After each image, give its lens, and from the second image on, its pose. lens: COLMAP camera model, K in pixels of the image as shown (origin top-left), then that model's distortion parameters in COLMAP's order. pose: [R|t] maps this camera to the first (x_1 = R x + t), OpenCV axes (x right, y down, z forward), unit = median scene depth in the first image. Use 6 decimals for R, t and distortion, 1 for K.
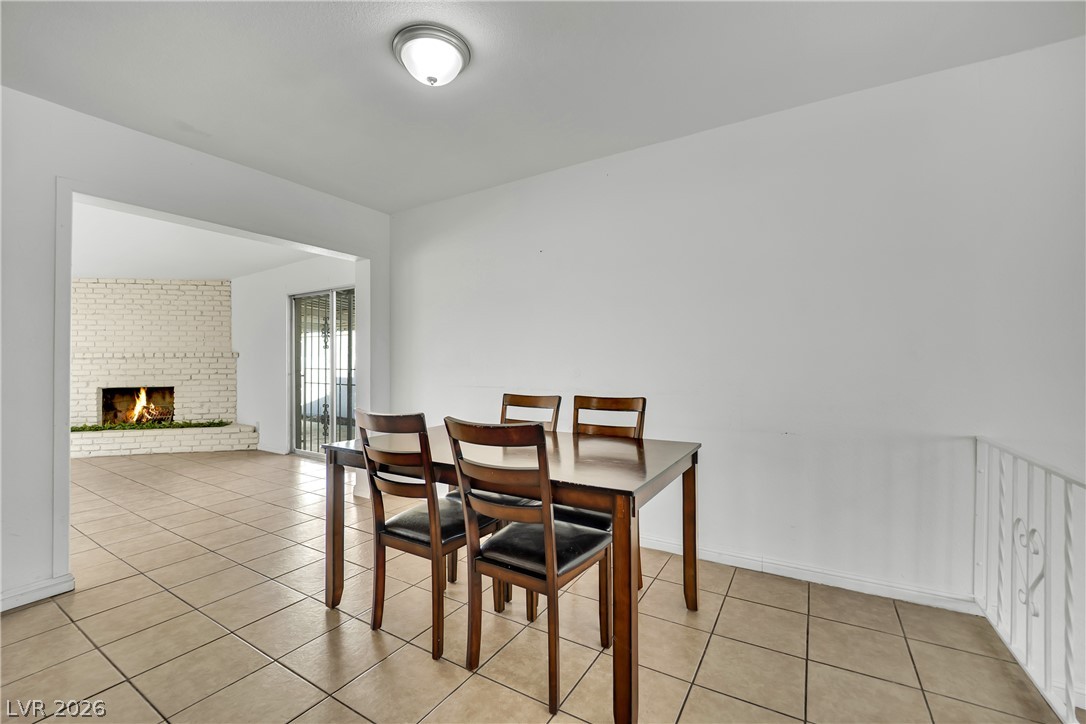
lens RADIAL K [[446.8, 0, 538.8], [0, 446.8, 358.2], [0, 0, 1]] dist [-0.020902, 0.000004]
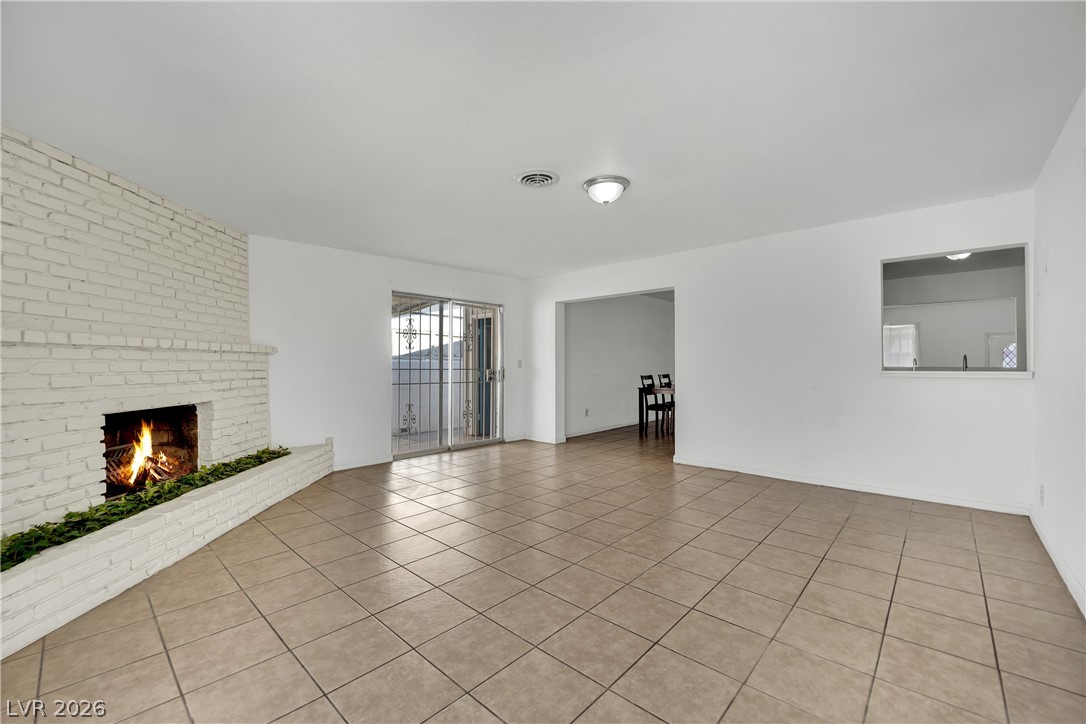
lens RADIAL K [[445.0, 0, 533.1], [0, 445.0, 358.3], [0, 0, 1]] dist [-0.017848, -0.000193]
pose [[0.200642, 0.022143, 0.979414, -1.313035], [-0.013946, 0.999708, -0.019745, 0.013581], [-0.979565, -0.009697, 0.200892, 0.479056]]
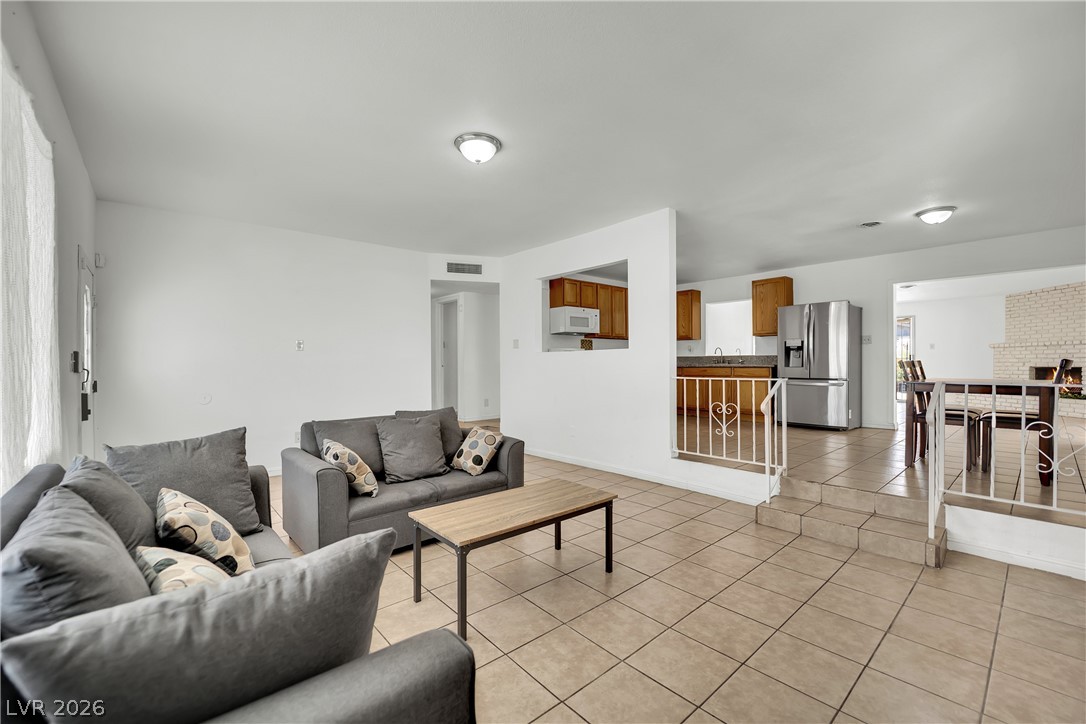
lens RADIAL K [[445.0, 0, 533.1], [0, 445.0, 358.3], [0, 0, 1]] dist [-0.017848, -0.000193]
pose [[-0.304663, 0.001487, -0.952459, 0.831807], [0.013436, 0.999906, -0.002737, 0.021145], [0.952366, -0.013631, -0.304654, -0.120090]]
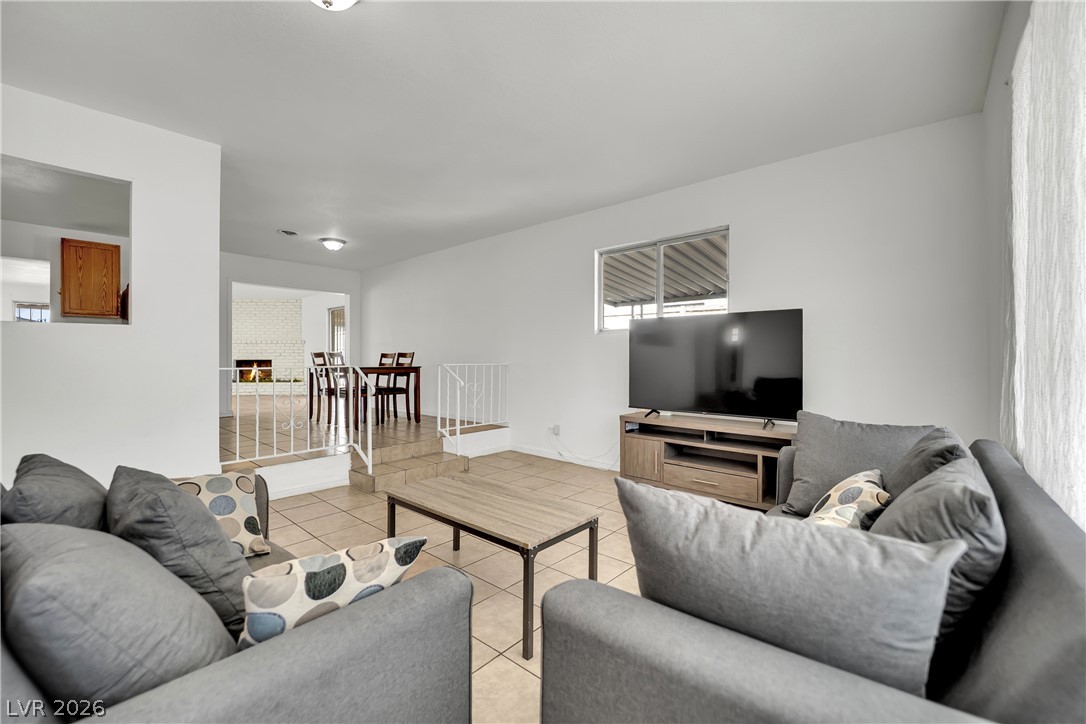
lens RADIAL K [[456.5, 0, 540.4], [0, 456.5, 359.1], [0, 0, 1]] dist [-0.011769, -0.000187]
pose [[0.984504, 0.009921, -0.175082, 0.558681], [-0.007919, 0.999895, 0.012130, 0.032329], [0.175184, -0.010555, 0.984479, -0.614881]]
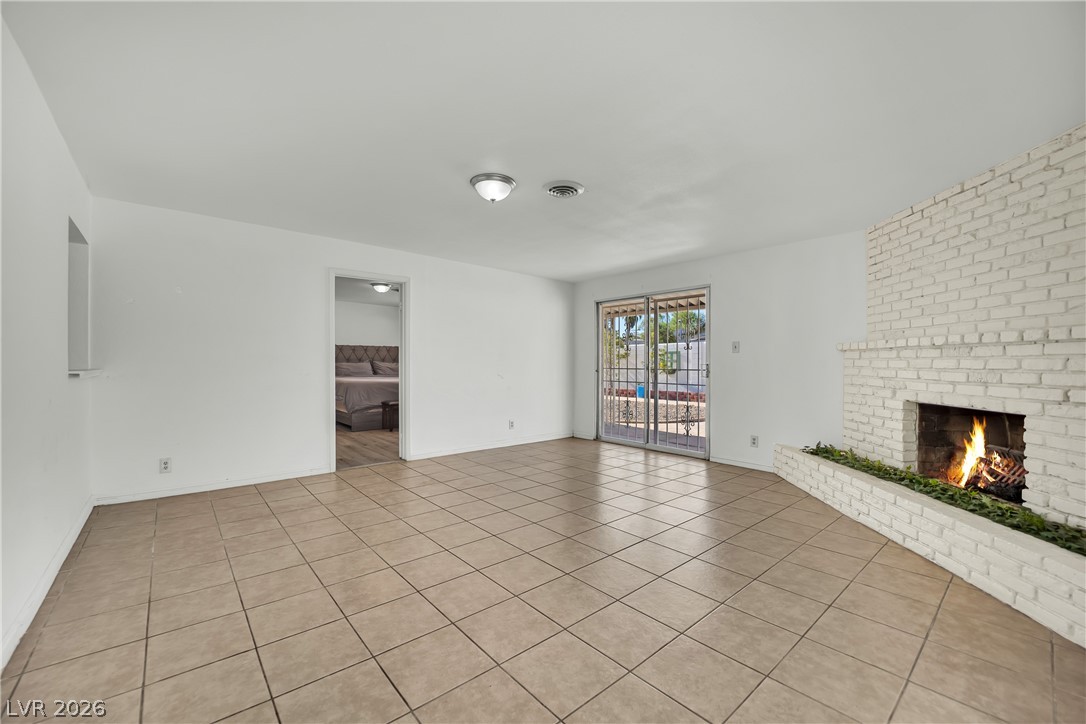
lens RADIAL K [[445.0, 0, 533.1], [0, 445.0, 358.3], [0, 0, 1]] dist [-0.017848, -0.000193]
pose [[-0.315498, 0.003666, -0.948919, -0.318387], [0.014800, 0.999890, -0.001058, 0.006544], [0.948811, -0.014378, -0.315517, 0.706417]]
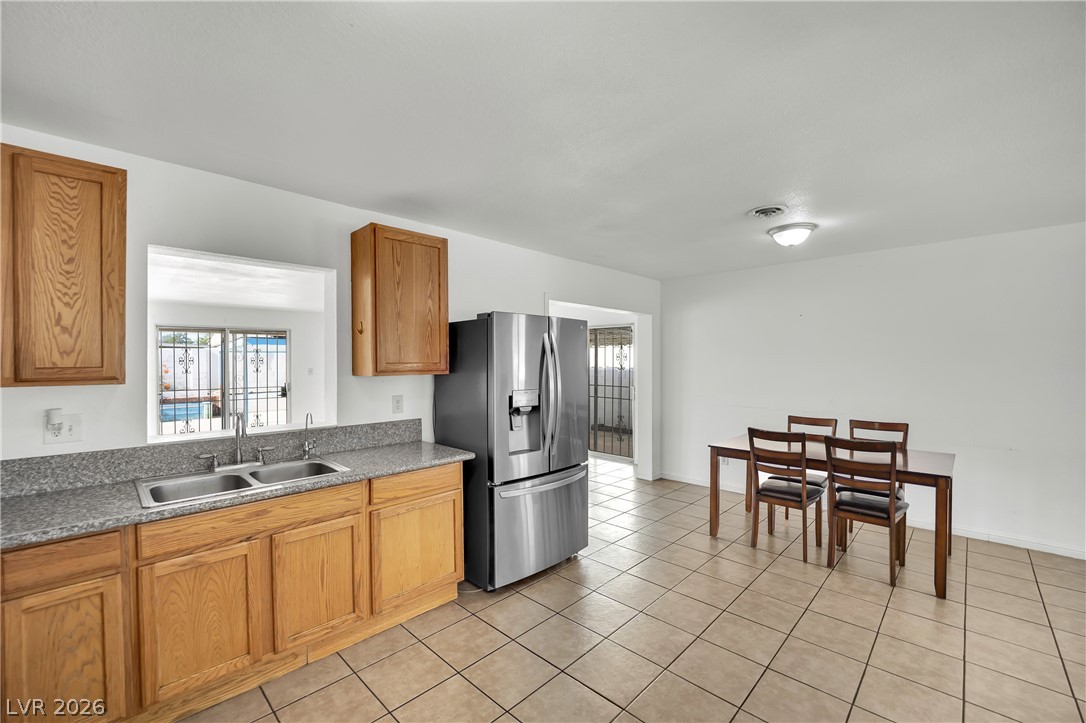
lens RADIAL K [[445.0, 0, 533.1], [0, 445.0, 357.8], [0, 0, 1]] dist [-0.017848, -0.000193]
pose [[0.973122, 0.003117, -0.230269, -0.255741], [-0.001750, 0.999980, 0.006138, -0.055861], [0.230284, -0.005570, 0.973108, -0.303798]]
